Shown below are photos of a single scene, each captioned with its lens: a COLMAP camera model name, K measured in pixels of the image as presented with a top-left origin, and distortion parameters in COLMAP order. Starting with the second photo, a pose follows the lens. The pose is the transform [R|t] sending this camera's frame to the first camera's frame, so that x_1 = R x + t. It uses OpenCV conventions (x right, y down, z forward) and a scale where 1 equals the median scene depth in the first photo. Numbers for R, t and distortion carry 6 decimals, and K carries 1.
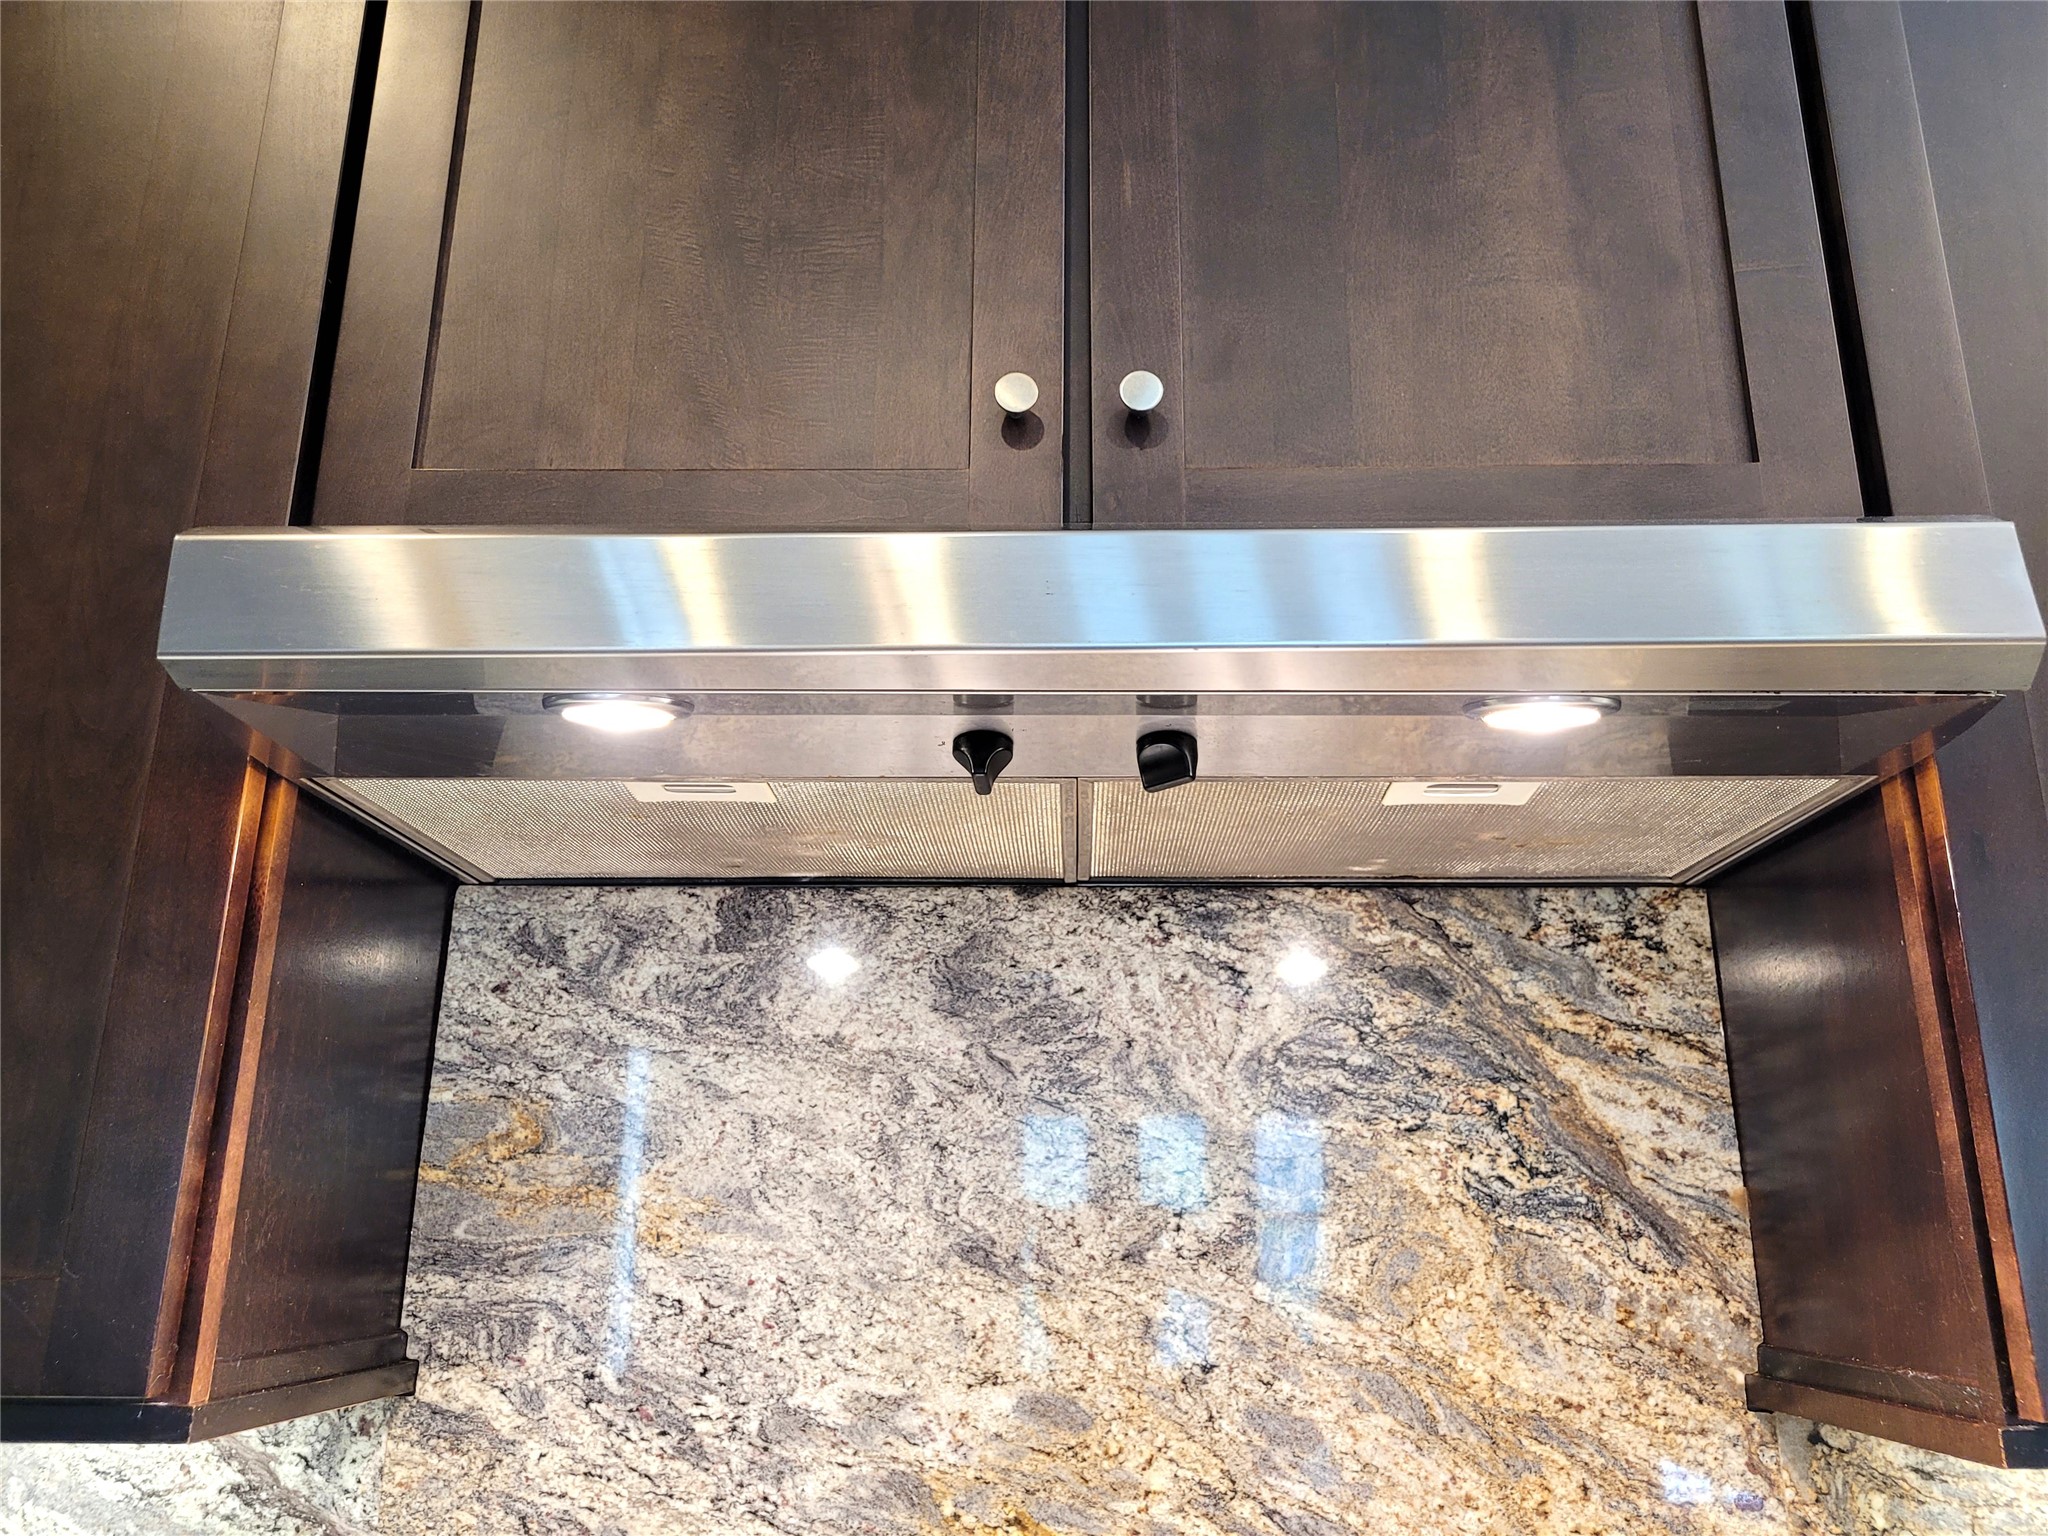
lens RADIAL K [[1549.9, 0, 1020.2], [0, 1549.9, 766.8], [0, 0, 1]] dist [0.042061, -0.037168]
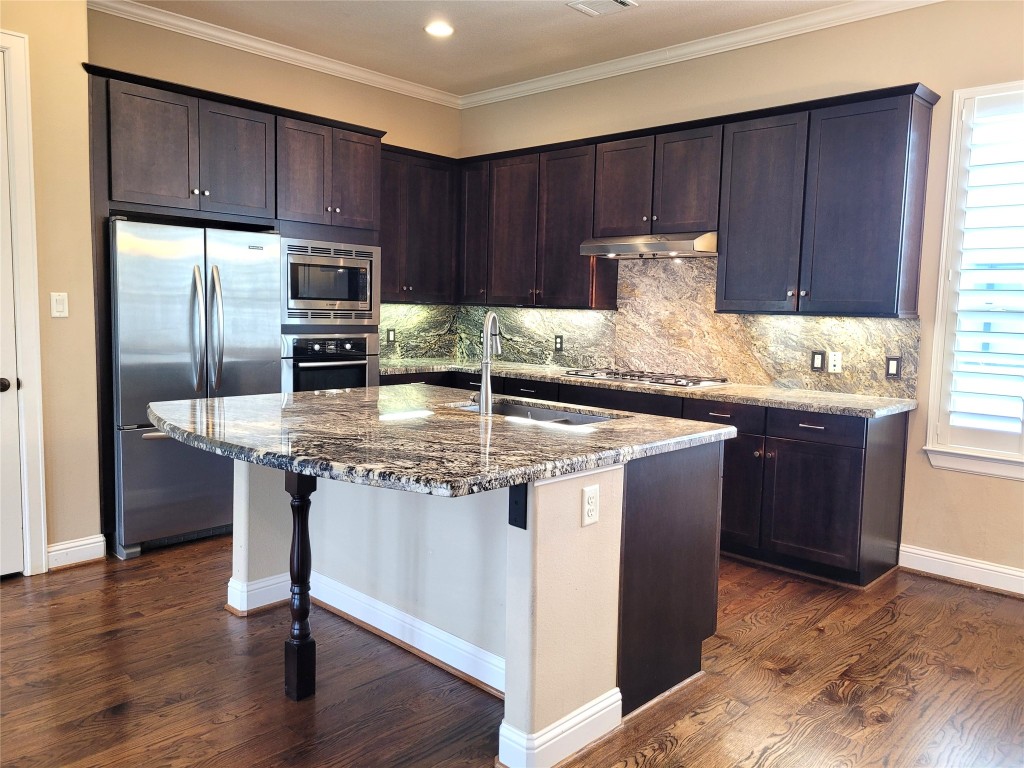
lens RADIAL K [[774.9, 0, 514.3], [0, 774.9, 374.9], [0, 0, 1]] dist [0.042061, -0.037168]
pose [[0.739120, 0.071650, -0.669753, 2.477735], [0.175761, 0.939363, 0.294458, -0.798792], [0.650239, -0.335356, 0.681708, -2.968419]]
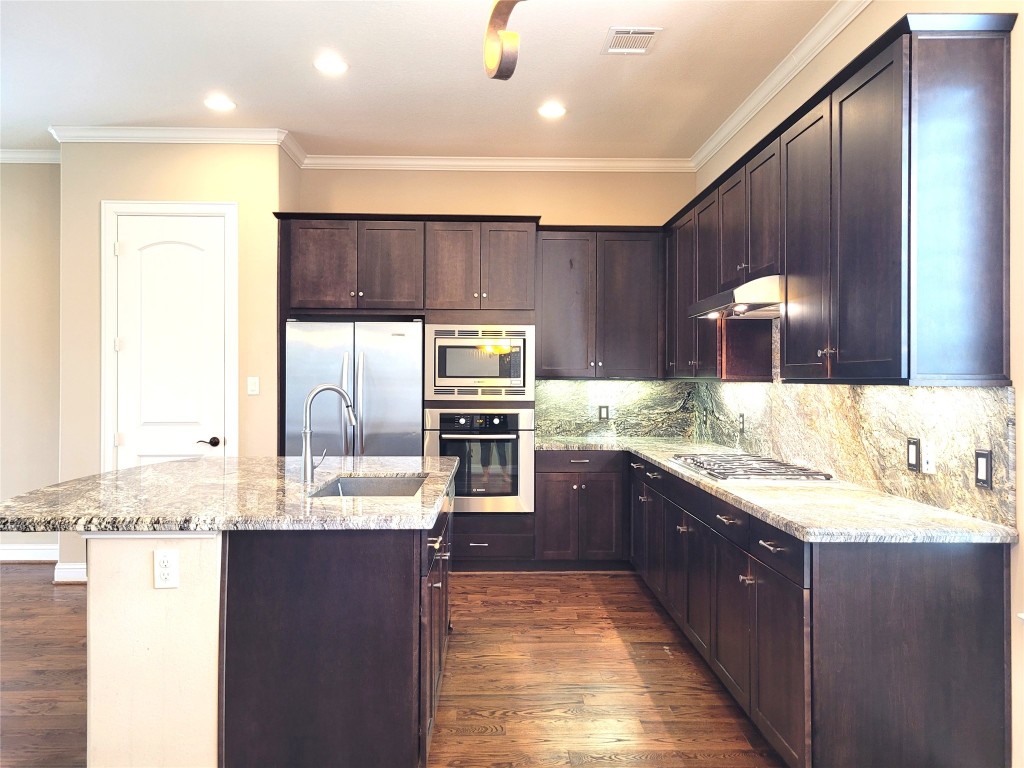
lens RADIAL K [[774.9, 0, 510.3], [0, 774.9, 374.4], [0, 0, 1]] dist [0.042061, -0.037168]
pose [[0.048057, -0.011665, -0.998776, 3.503254], [0.285732, 0.958306, 0.002556, -0.041555], [0.957104, -0.285505, 0.049387, -0.484643]]
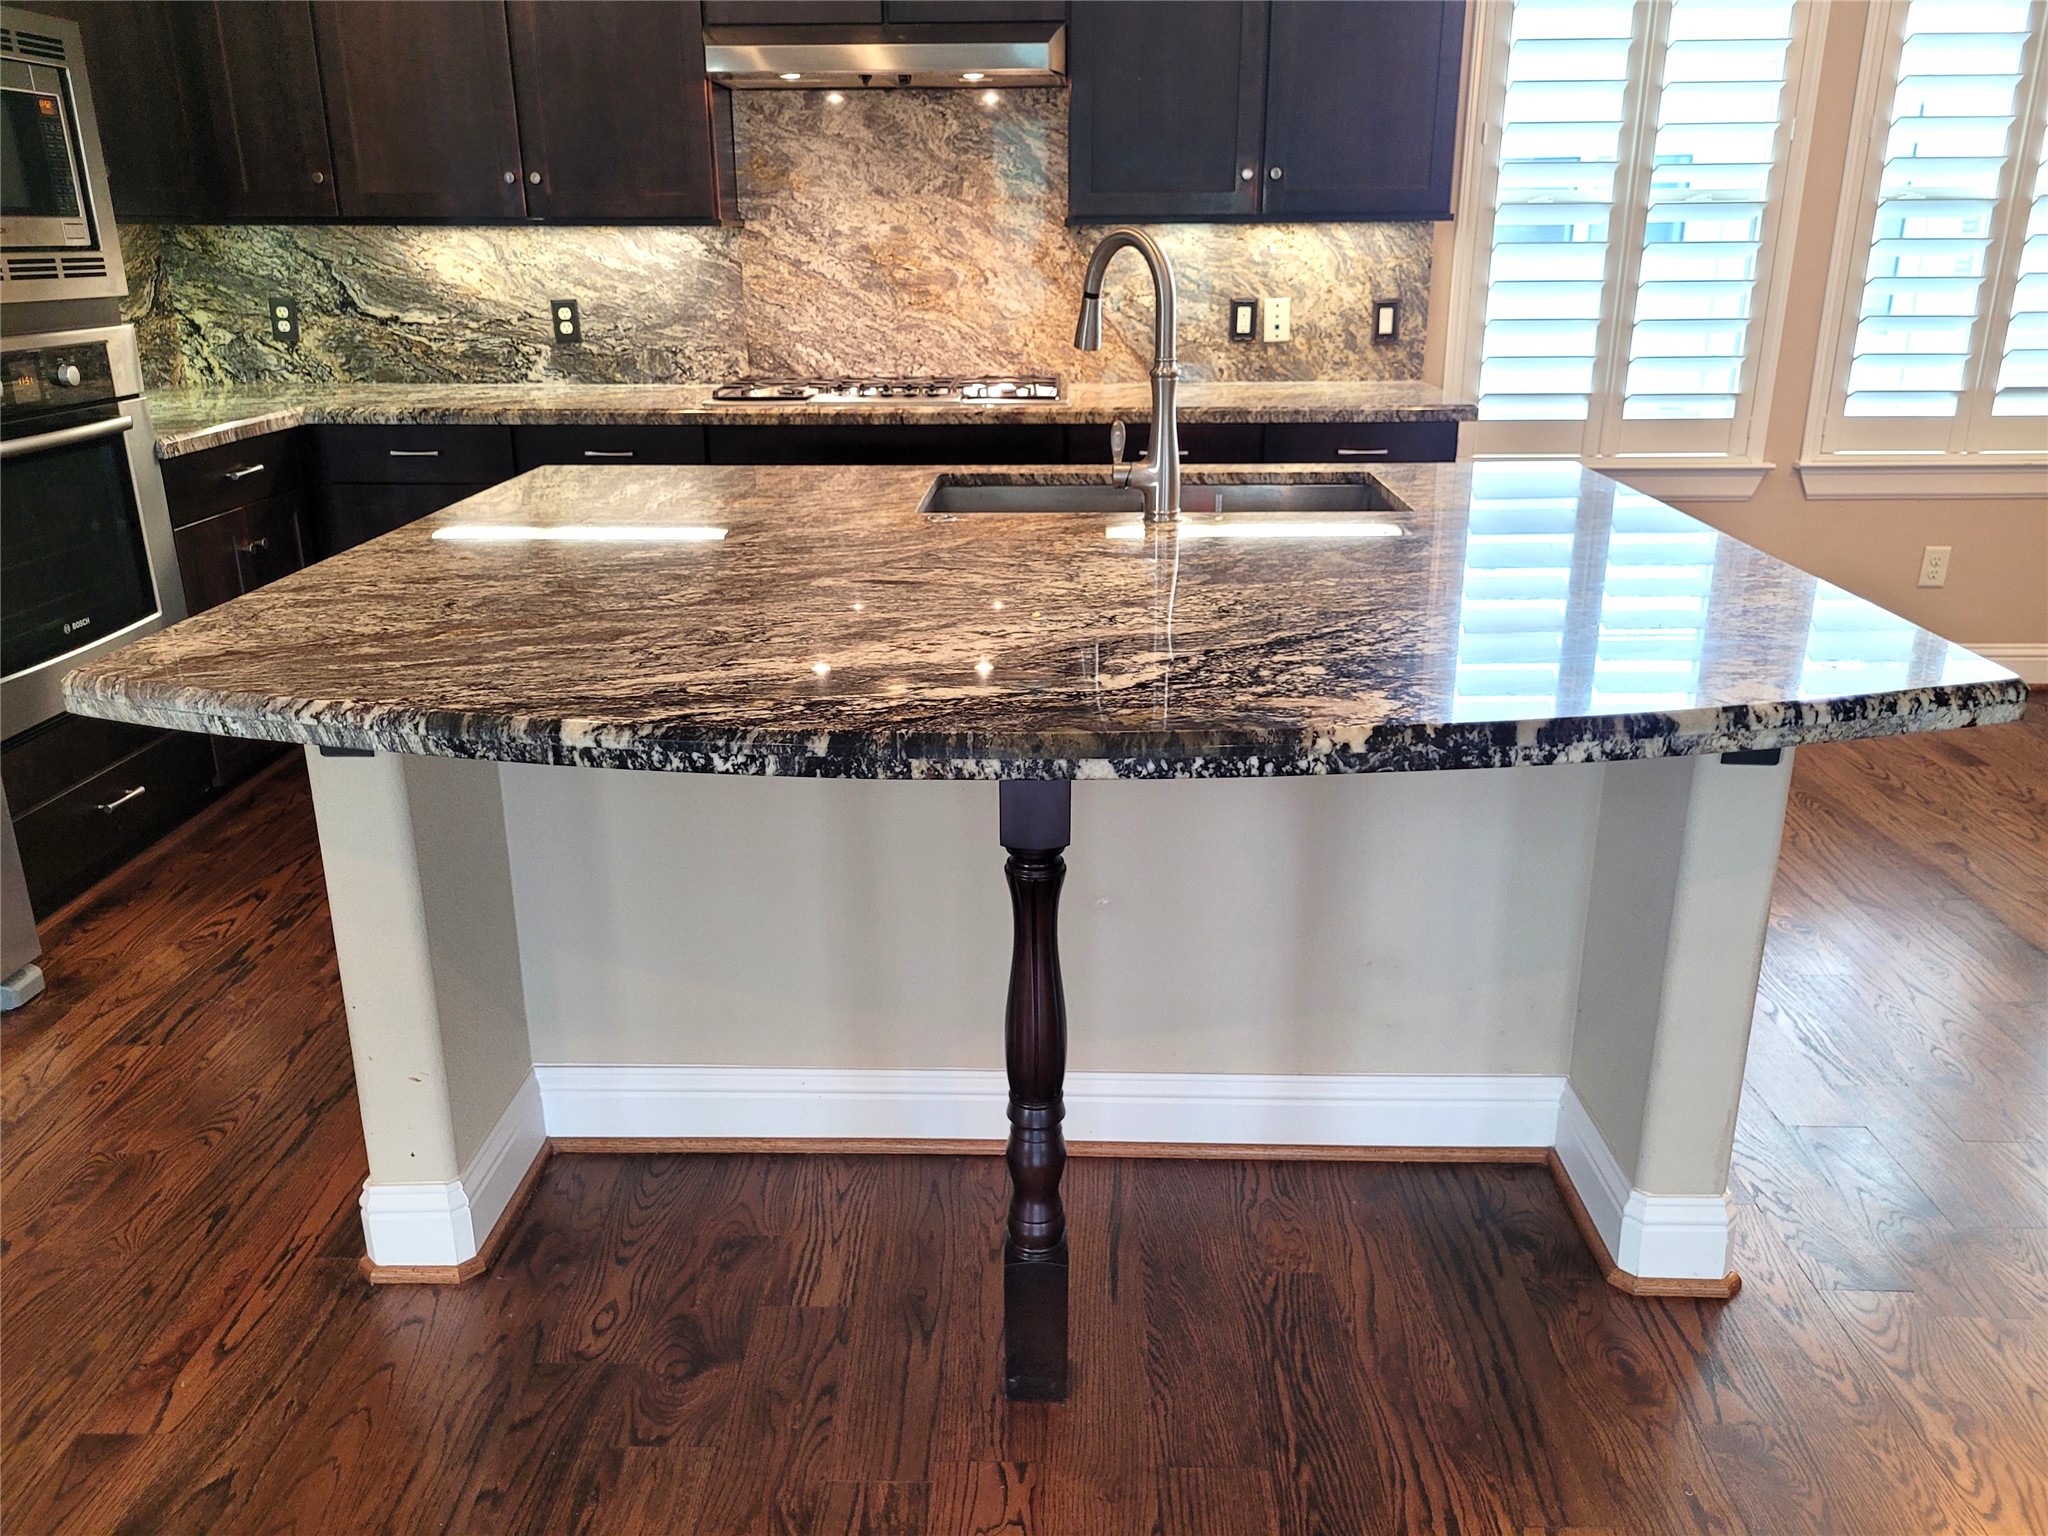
lens RADIAL K [[1549.9, 0, 1025.7], [0, 1549.9, 751.6], [0, 0, 1]] dist [0.042061, -0.037168]
pose [[0.999873, -0.009415, -0.012862, 0.385698], [0.015122, 0.815399, 0.578702, -0.820108], [0.005040, -0.578823, 0.815438, -3.078725]]
